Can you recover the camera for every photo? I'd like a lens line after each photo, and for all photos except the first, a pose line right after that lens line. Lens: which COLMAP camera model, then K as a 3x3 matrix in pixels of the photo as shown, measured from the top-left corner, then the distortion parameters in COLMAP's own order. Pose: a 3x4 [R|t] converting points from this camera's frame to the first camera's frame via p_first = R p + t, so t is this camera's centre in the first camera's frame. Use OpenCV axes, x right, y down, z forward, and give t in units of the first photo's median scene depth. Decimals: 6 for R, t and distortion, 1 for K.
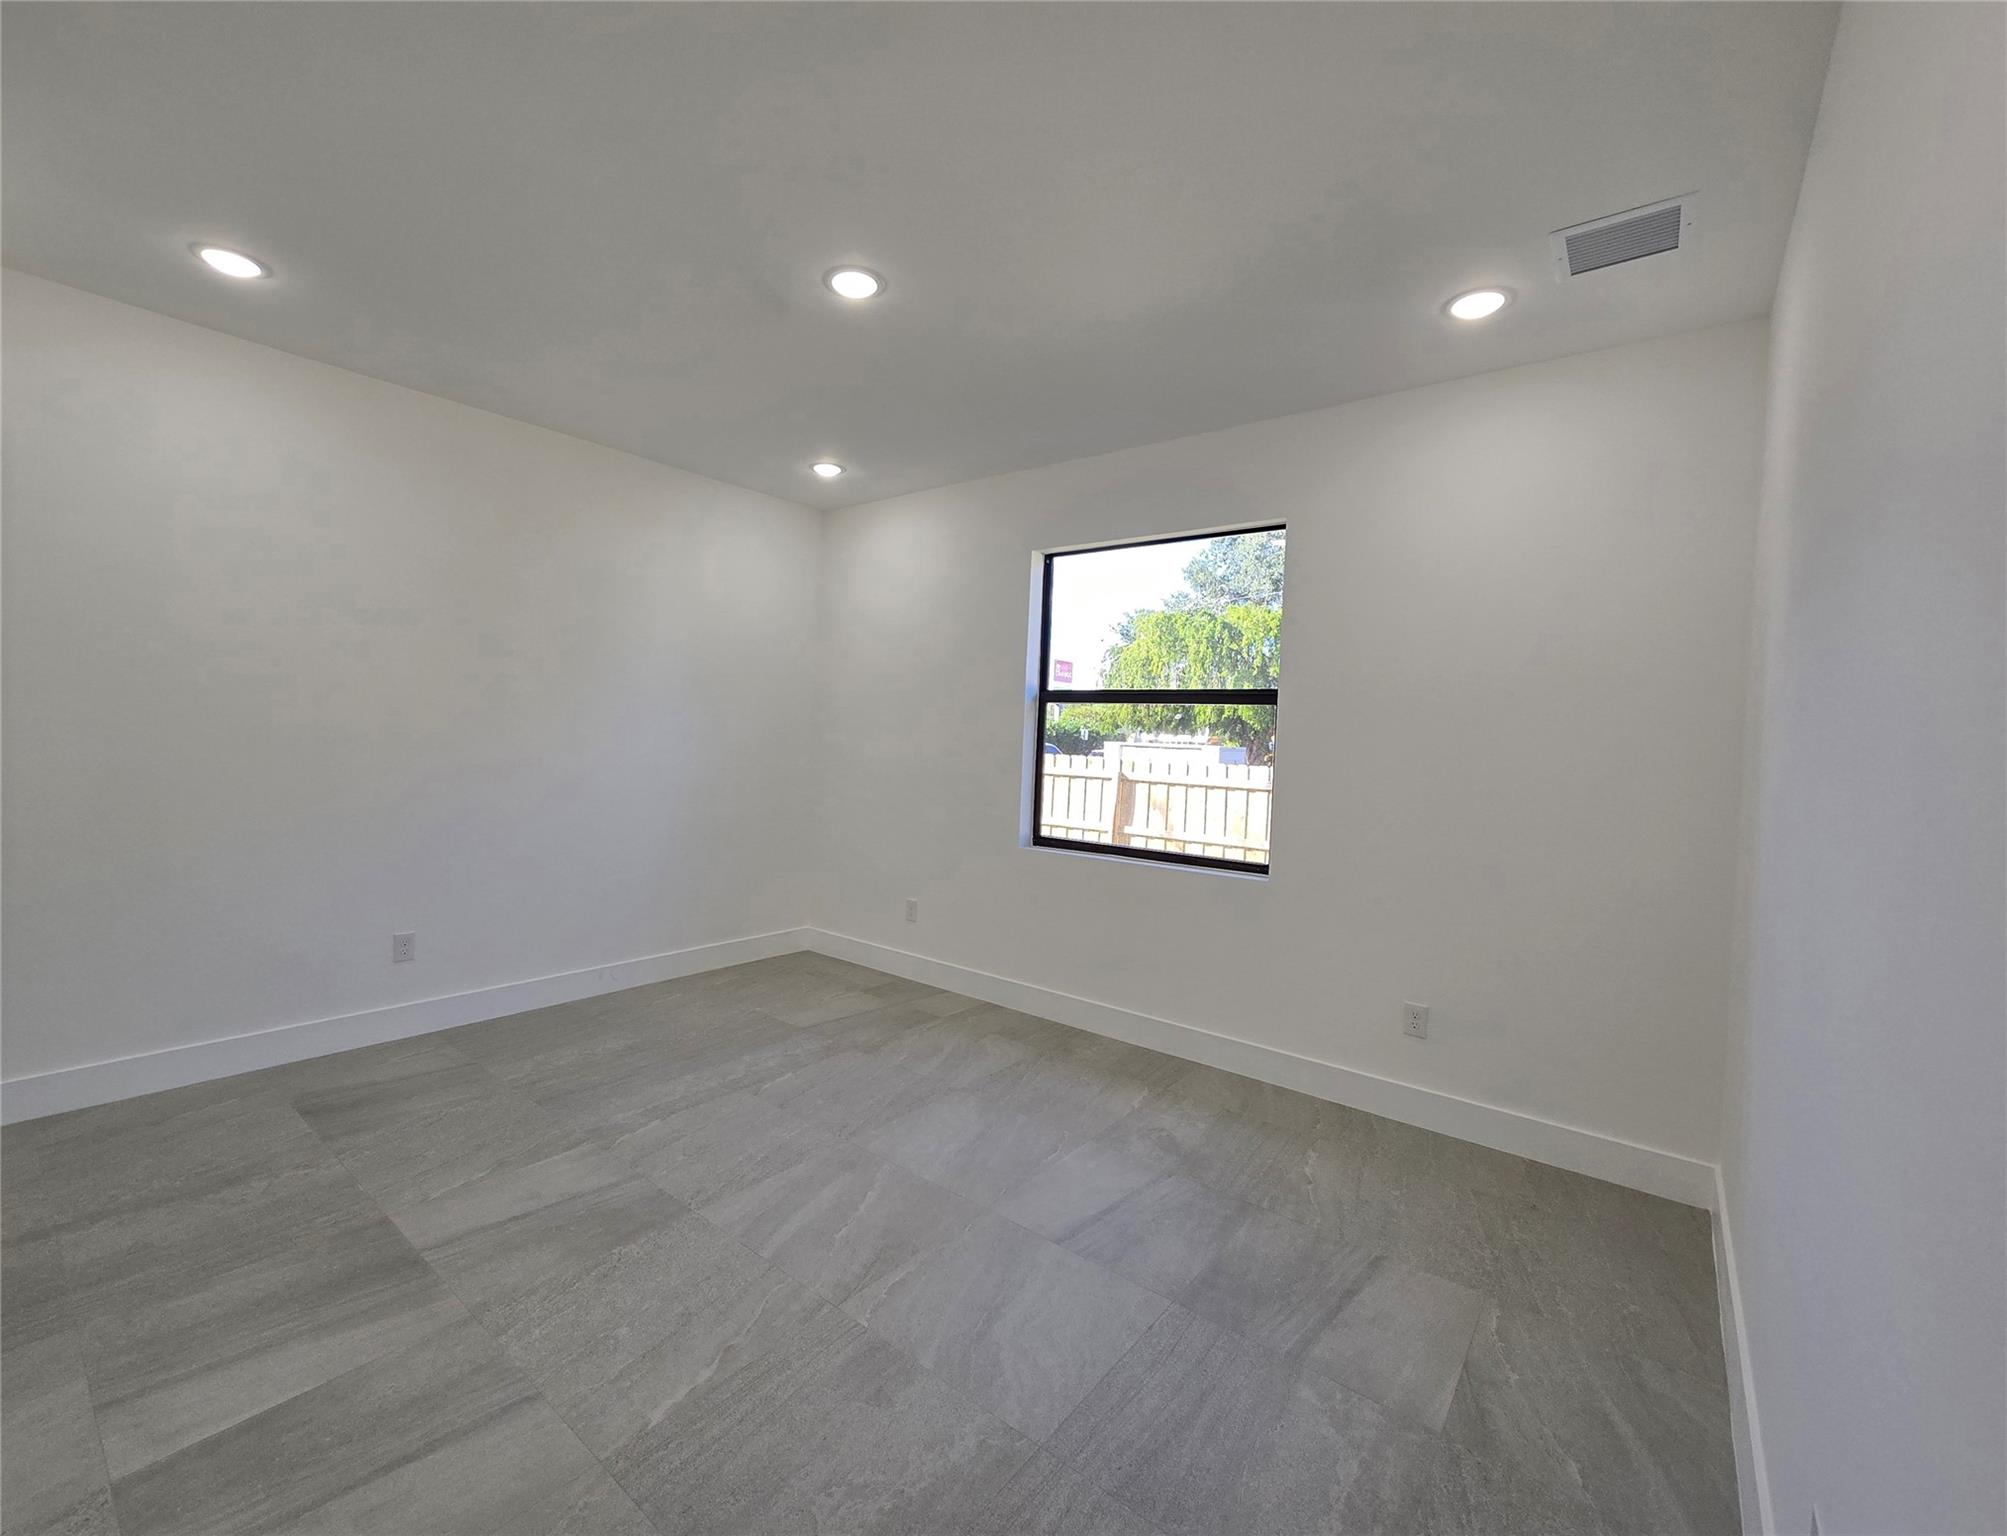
lens RADIAL K [[847.3, 0, 960.5], [0, 847.3, 772.0], [0, 0, 1]] dist [-0.001105, -0.000106]
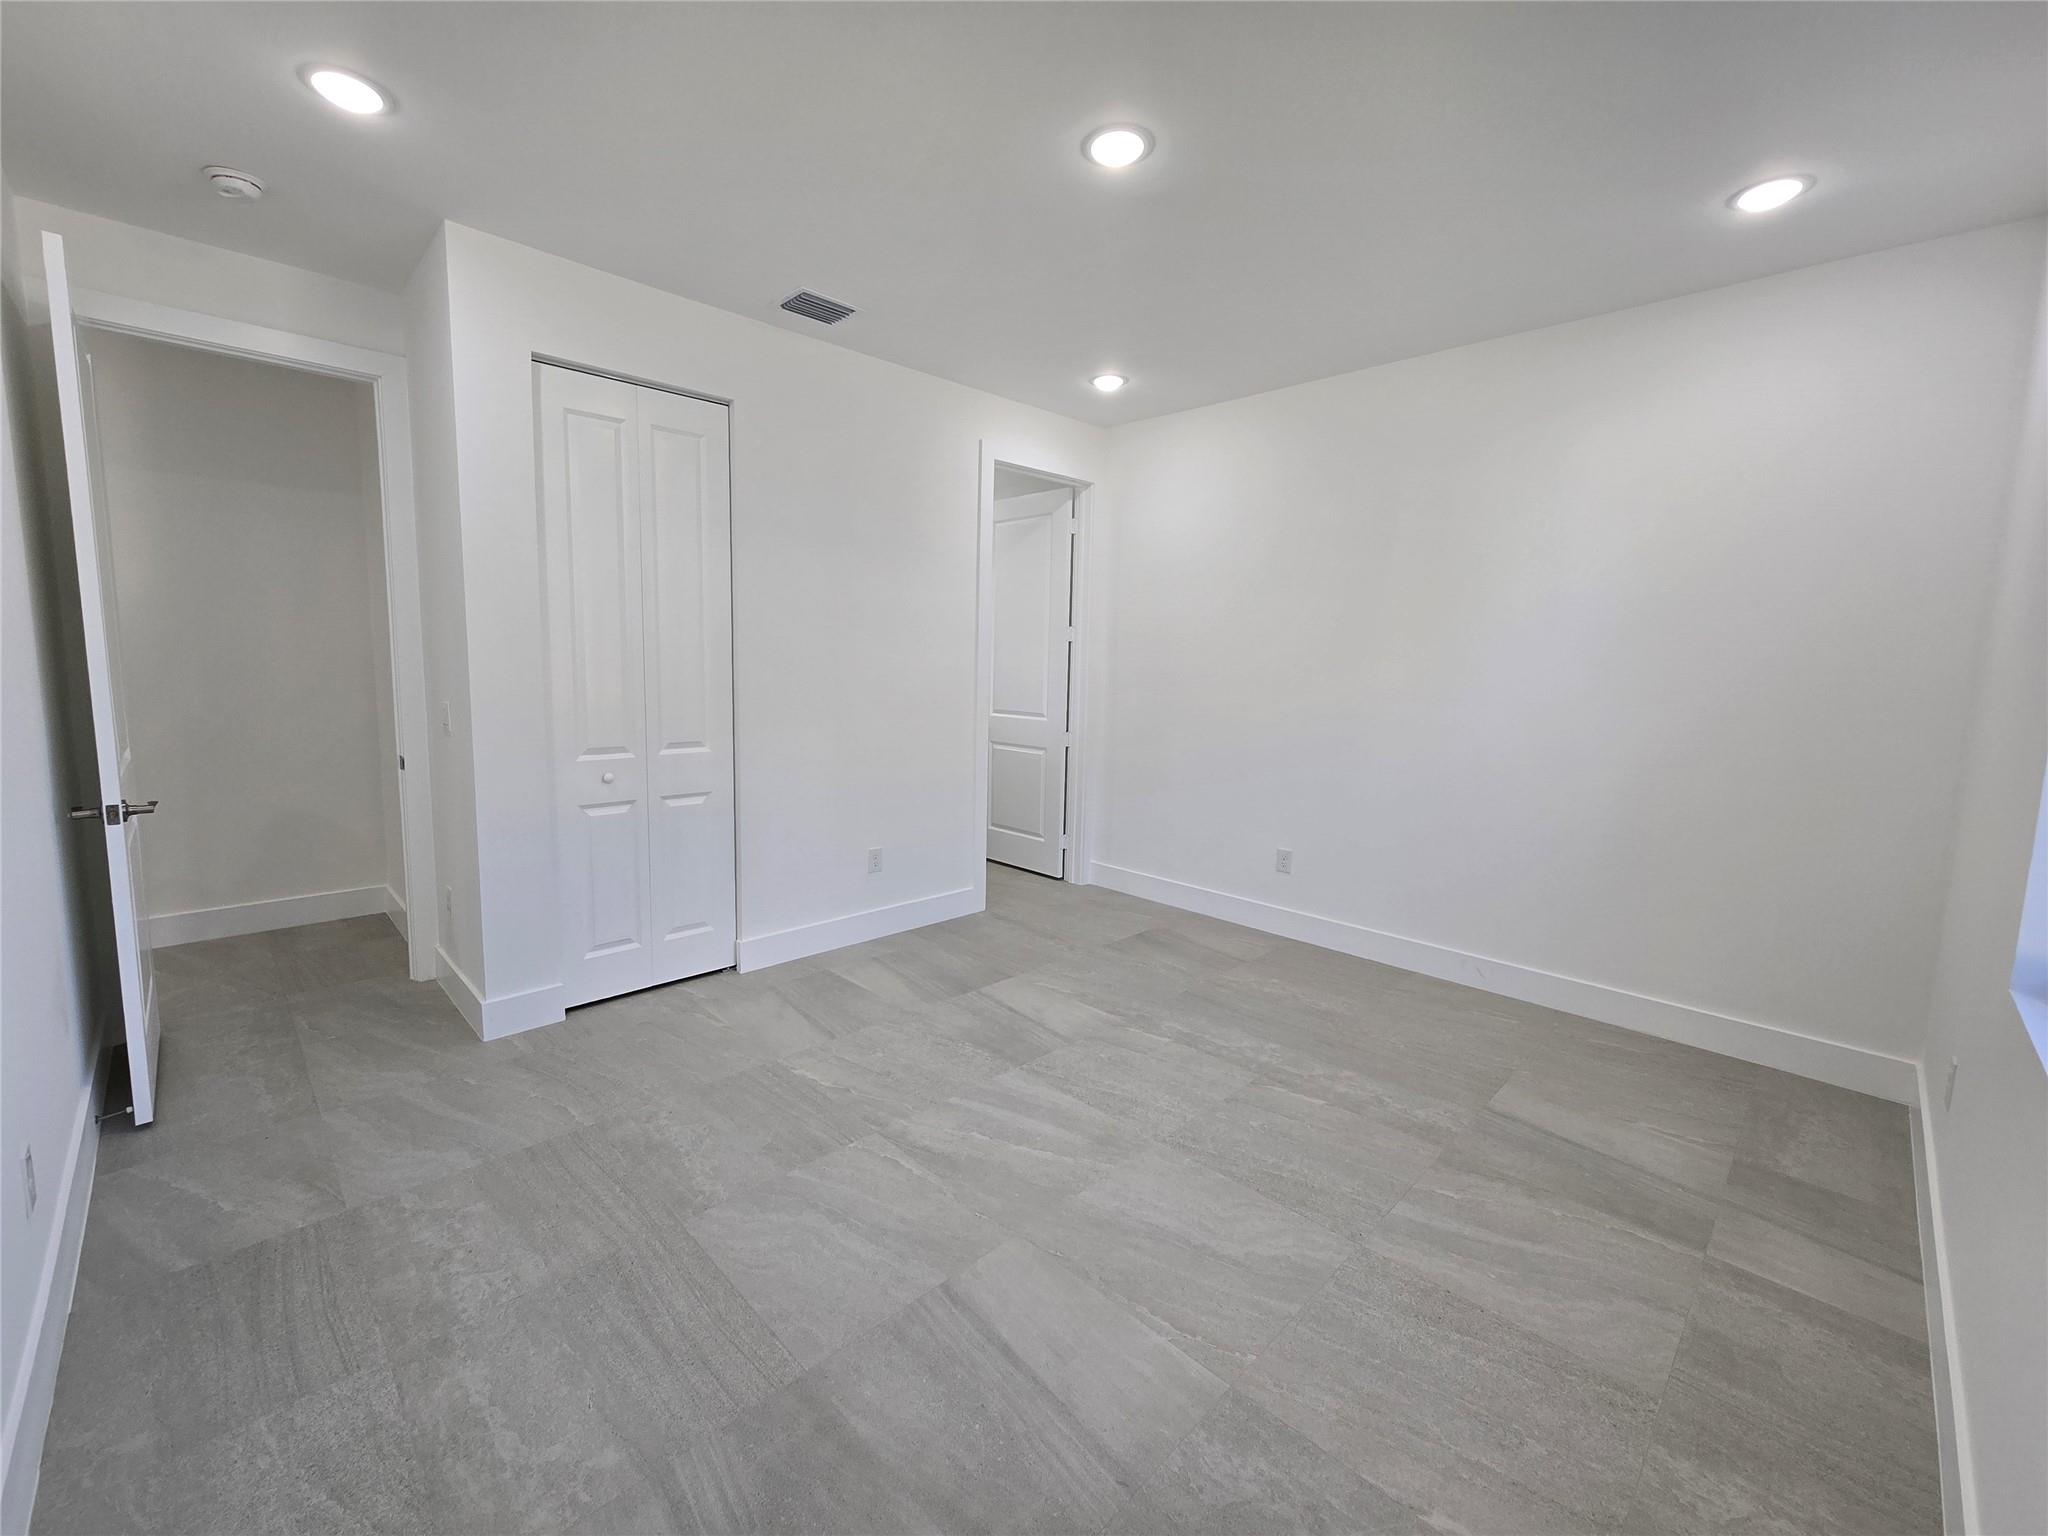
lens RADIAL K [[843.5, 0, 997.6], [0, 843.5, 751.6], [0, 0, 1]] dist [-0.002031, 0.000813]
pose [[-0.114602, 0.071561, -0.990831, 0.789601], [-0.068524, 0.994457, 0.079749, -0.022342], [0.991045, 0.077035, -0.109064, 0.991529]]
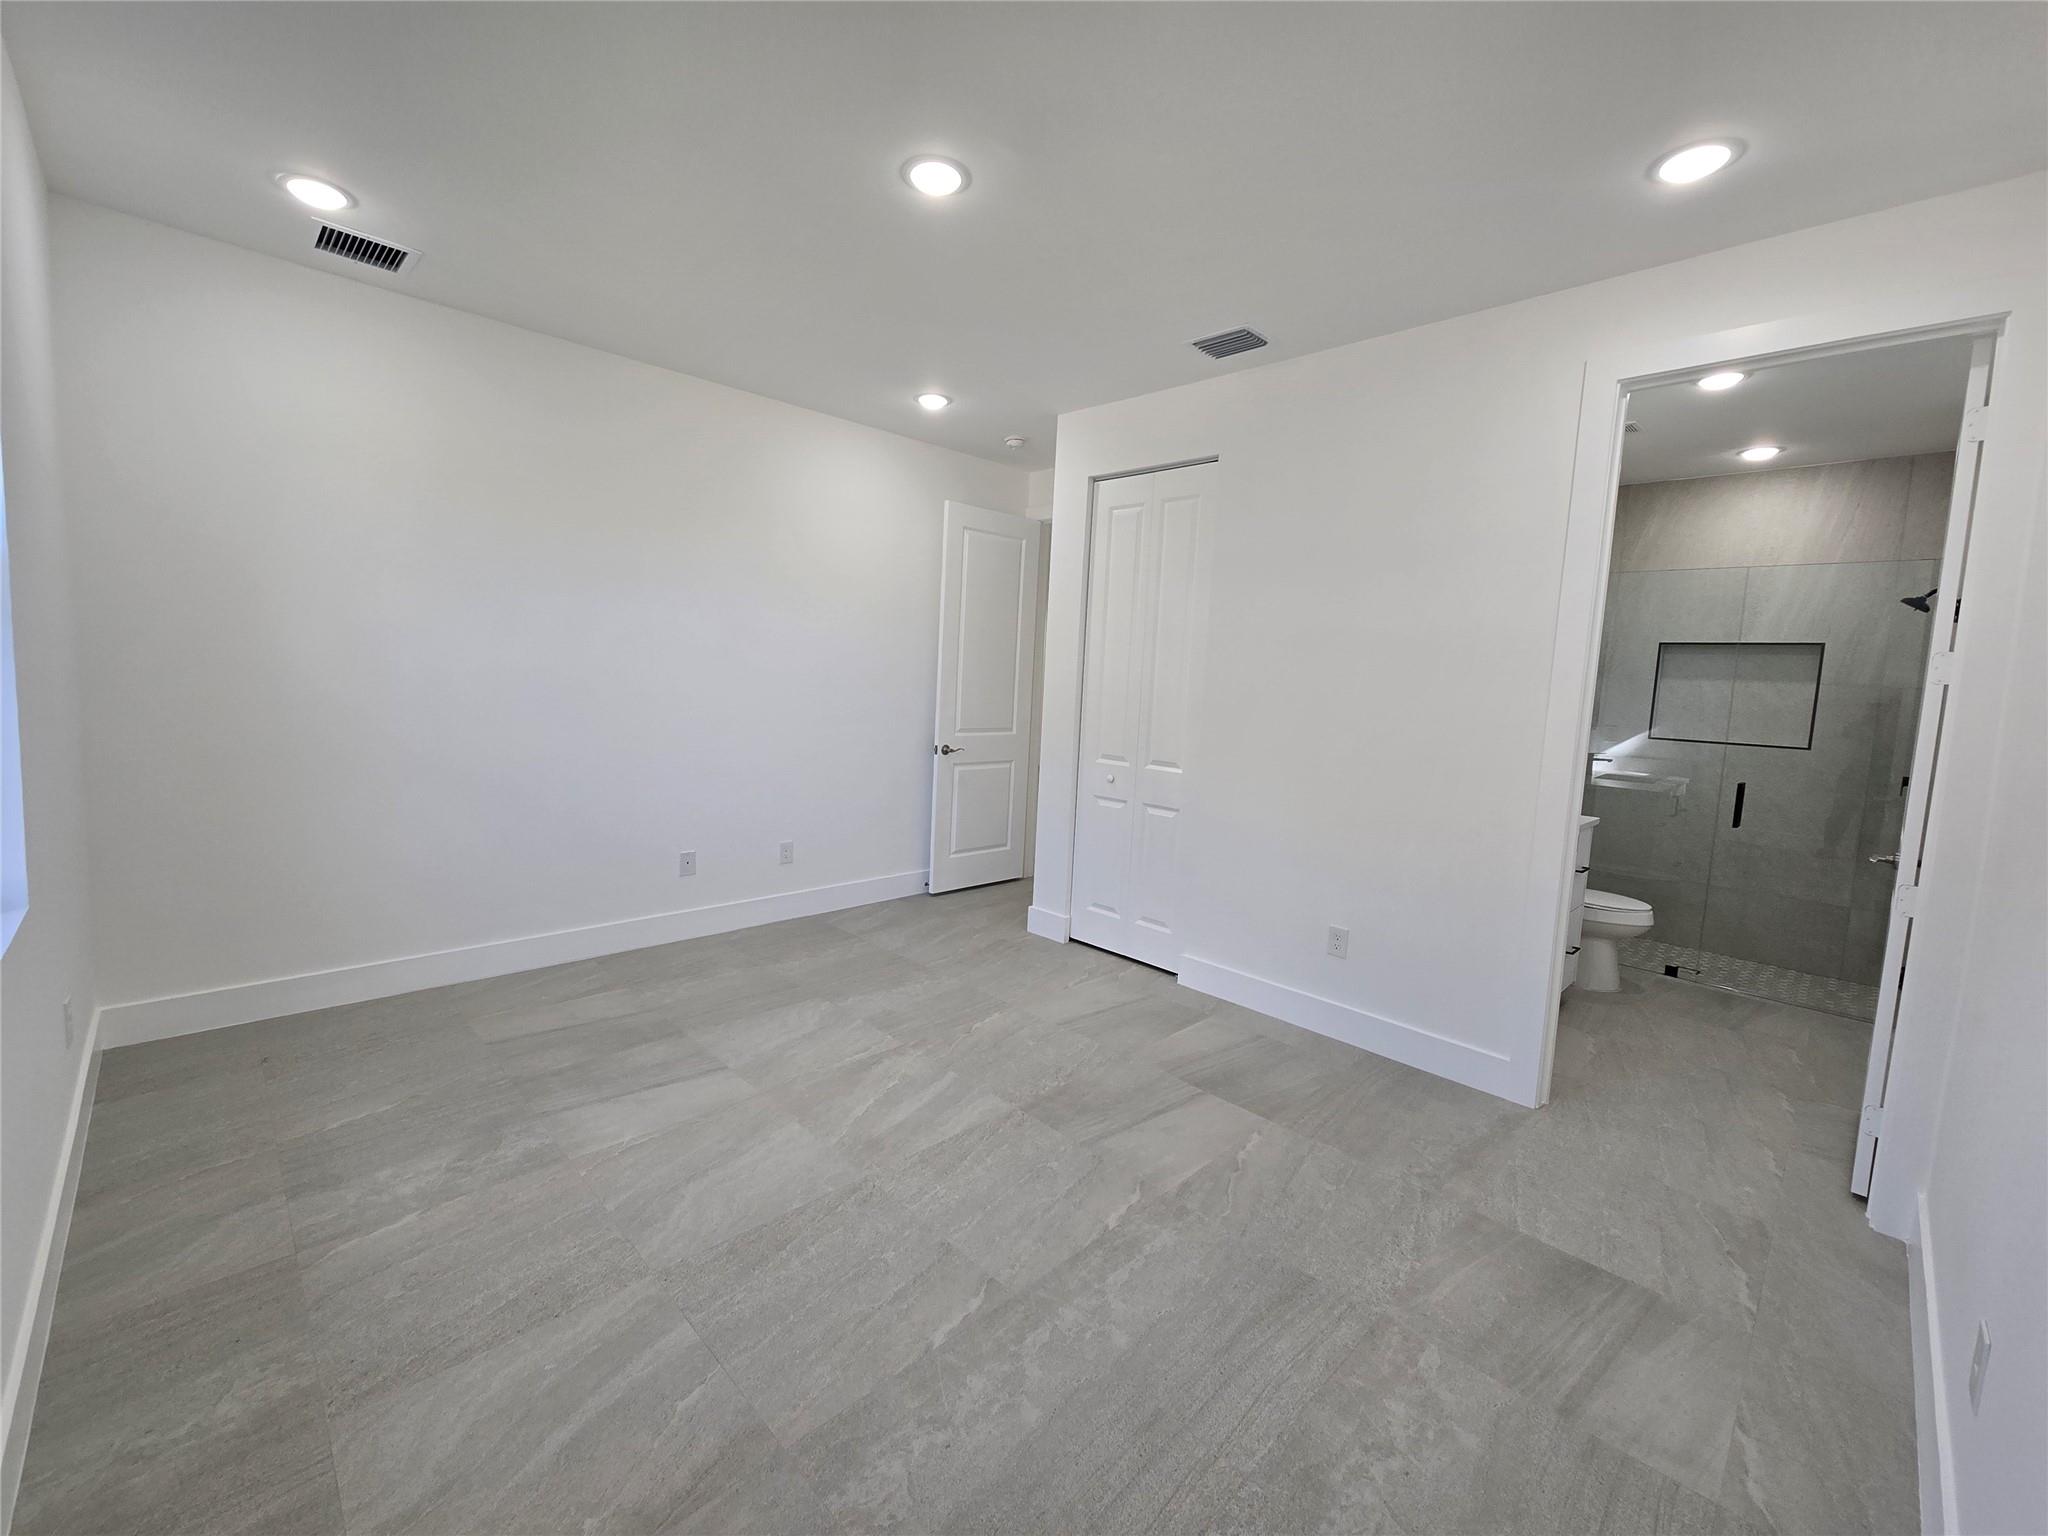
lens RADIAL K [[843.5, 0, 997.6], [0, 843.5, 751.6], [0, 0, 1]] dist [-0.002031, 0.000813]
pose [[-0.989195, -0.096909, 0.110006, -0.341327], [-0.081193, 0.986915, 0.139309, -0.106065], [-0.122067, 0.128872, -0.984120, 1.916100]]
